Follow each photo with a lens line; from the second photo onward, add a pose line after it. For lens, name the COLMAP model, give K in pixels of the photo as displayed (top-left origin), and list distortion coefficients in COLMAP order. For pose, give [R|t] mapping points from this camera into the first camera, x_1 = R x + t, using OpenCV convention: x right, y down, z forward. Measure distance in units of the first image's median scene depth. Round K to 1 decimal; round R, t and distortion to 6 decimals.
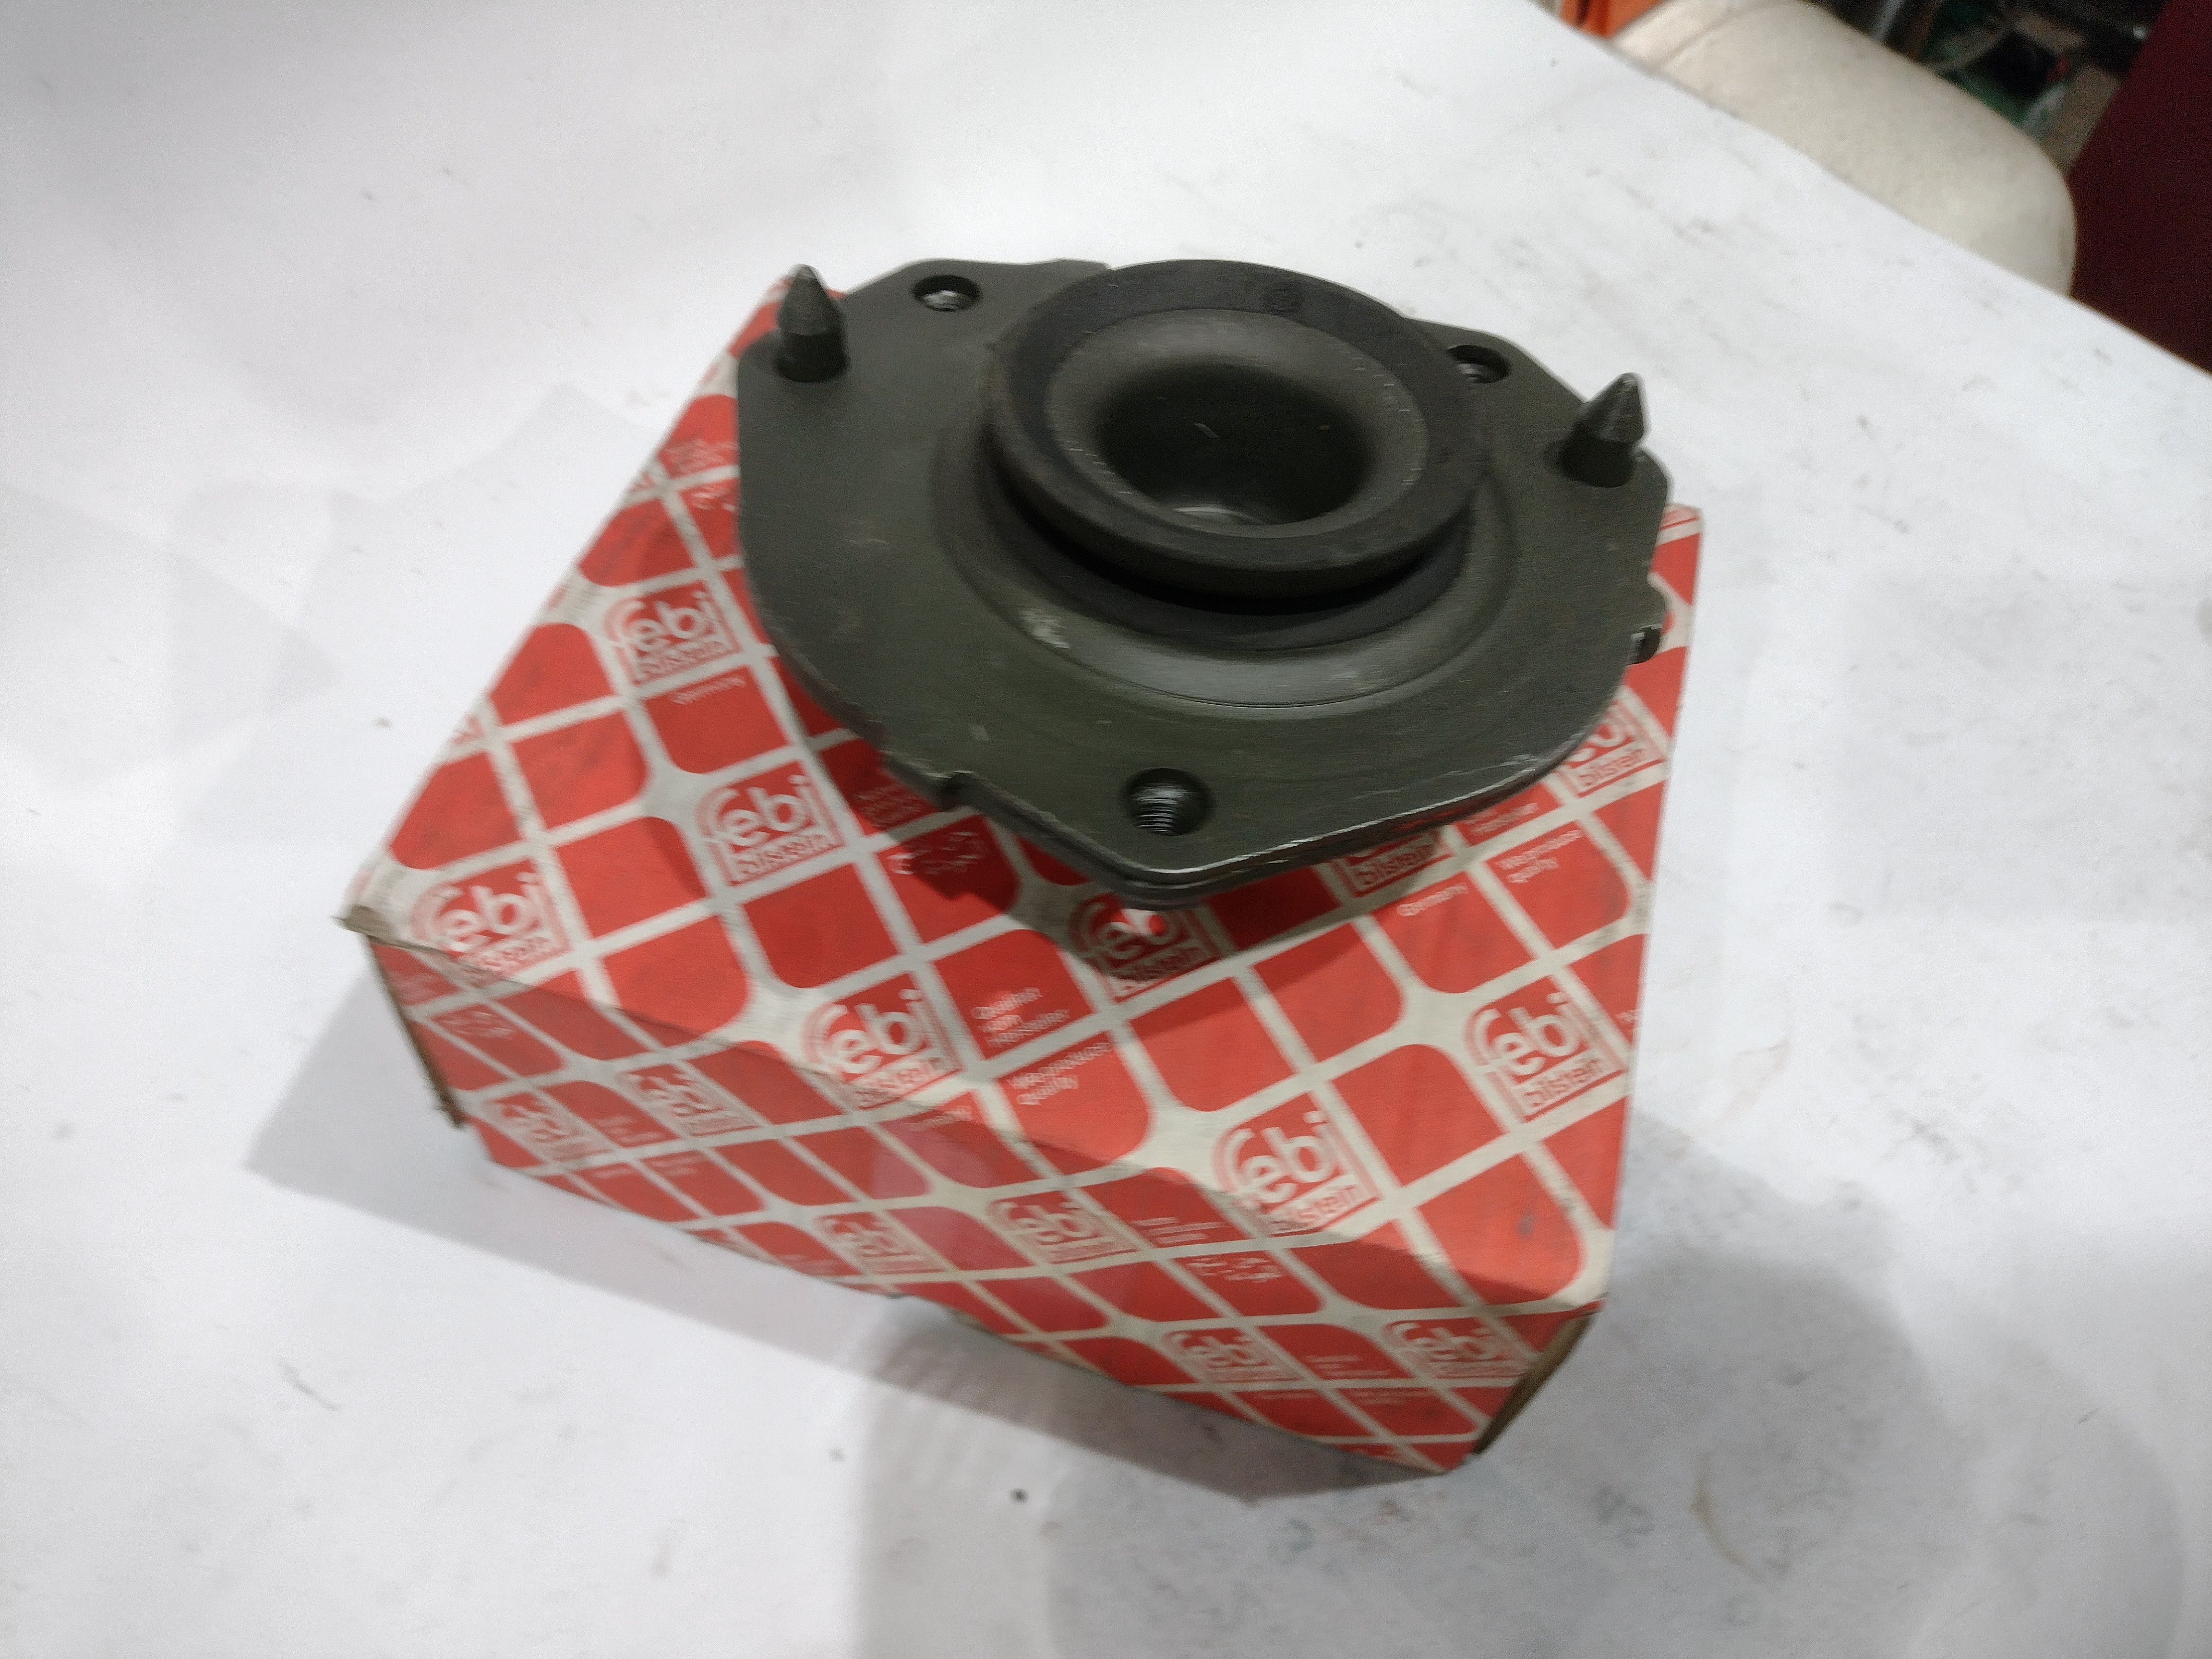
lens RADIAL K [[1714.3, 0, 1042.1], [0, 1714.3, 844.0], [0, 0, 1]] dist [-0.001388, -0.003804]
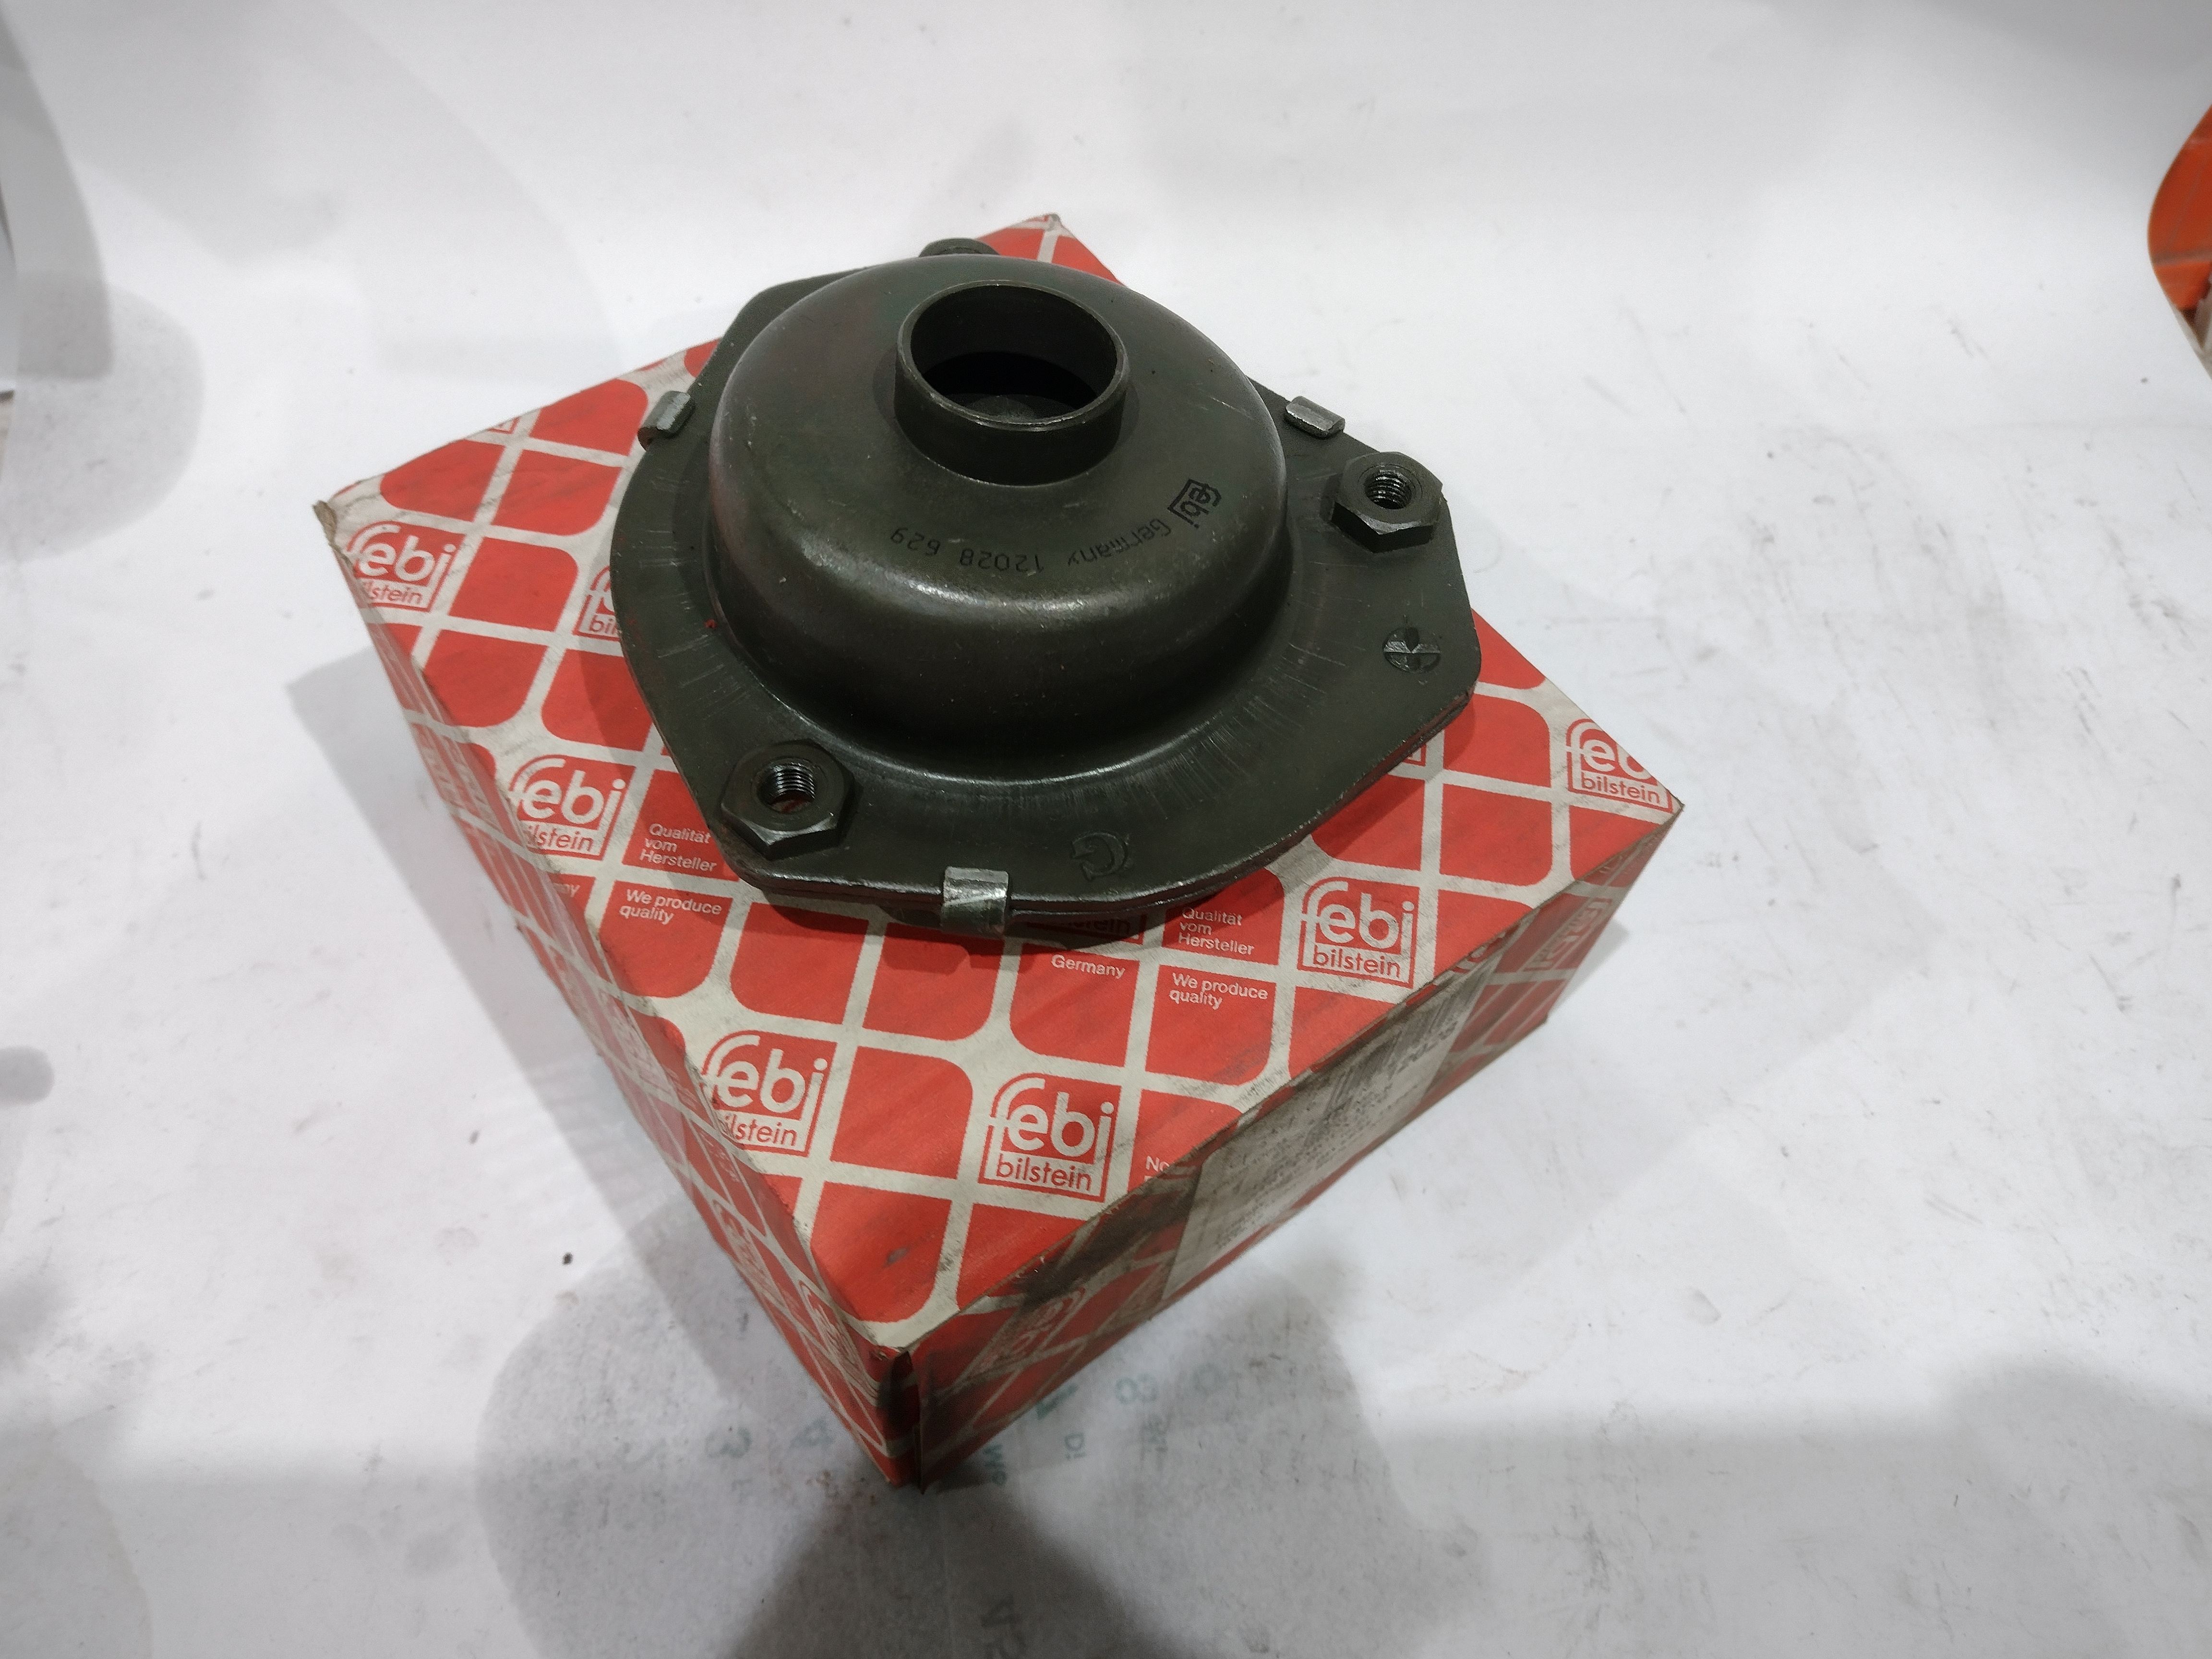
lens RADIAL K [[1711.7, 0, 1064.1], [0, 1711.7, 820.3], [0, 0, 1]] dist [0.008197, 0.003376]
pose [[0.808920, 0.490679, -0.323857, 0.495381], [-0.494320, 0.865849, 0.077159, -0.113527], [0.318271, 0.097673, 0.942955, 0.038598]]
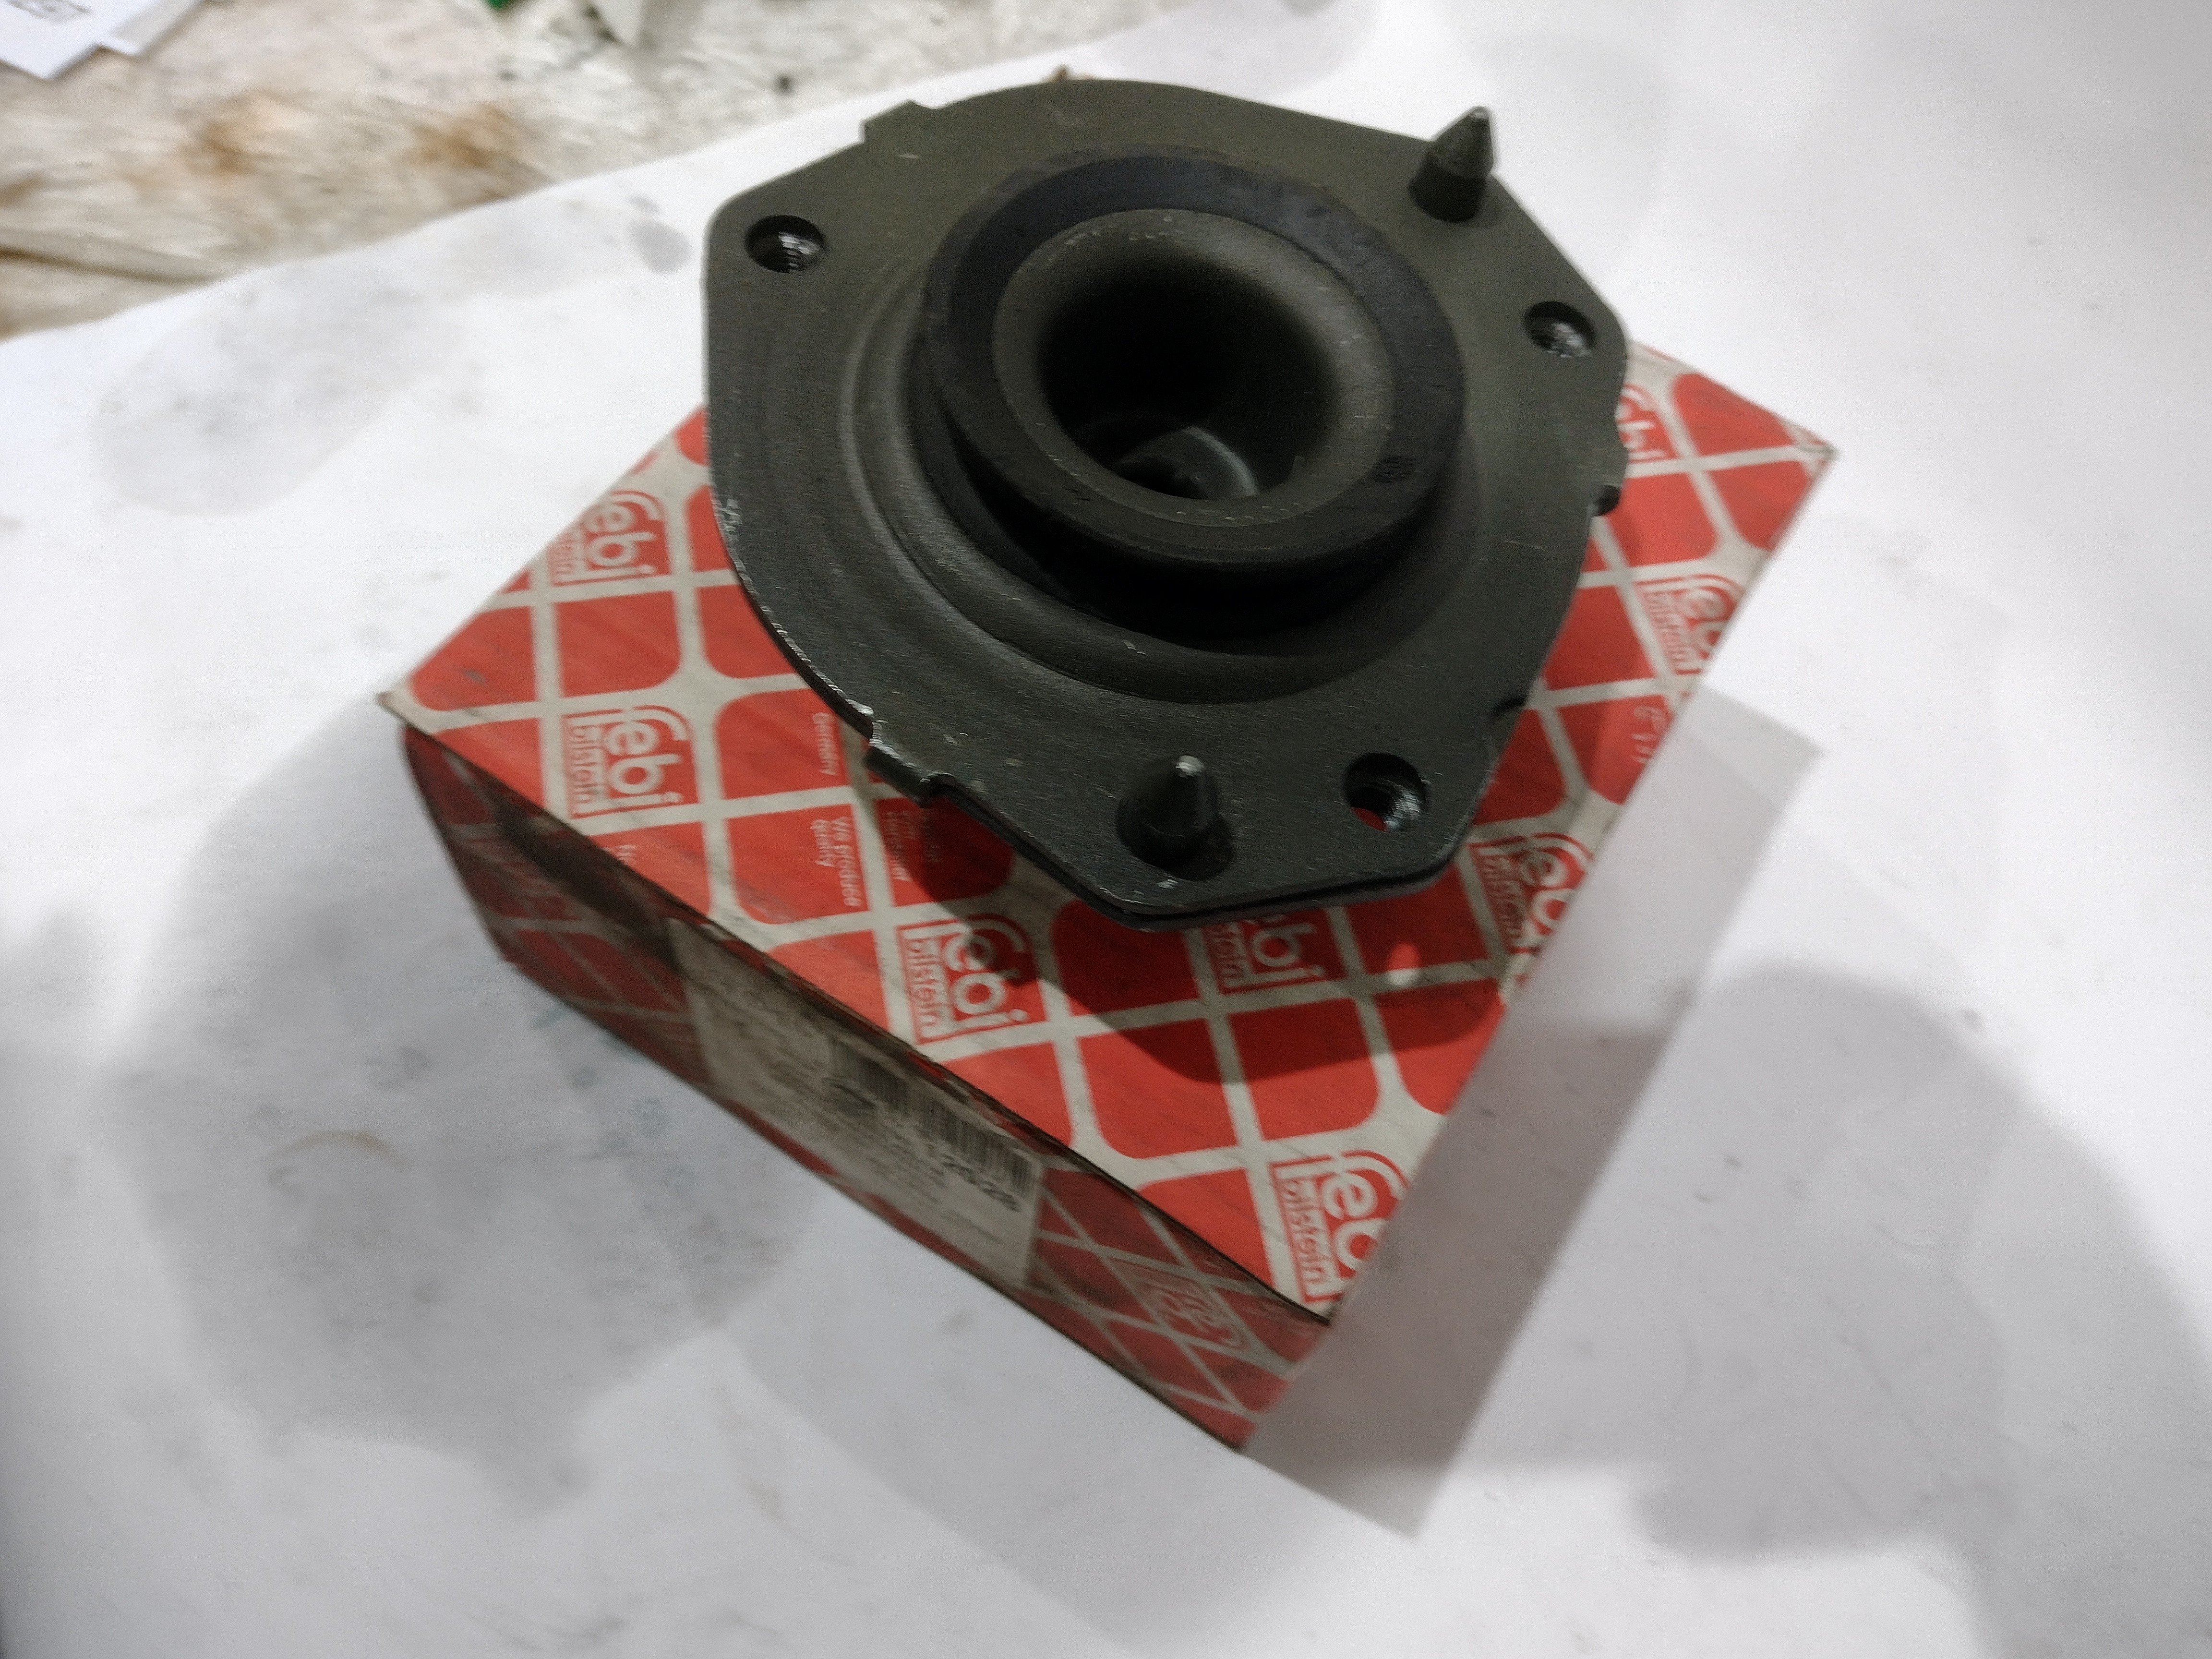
lens RADIAL K [[1711.7, 0, 1064.1], [0, 1711.7, 820.3], [0, 0, 1]] dist [0.008197, 0.003376]
pose [[-0.269122, 0.792963, -0.546610, 0.744589], [-0.828231, 0.099109, 0.551553, -0.598176], [0.491535, 0.601155, 0.630084, 0.481703]]
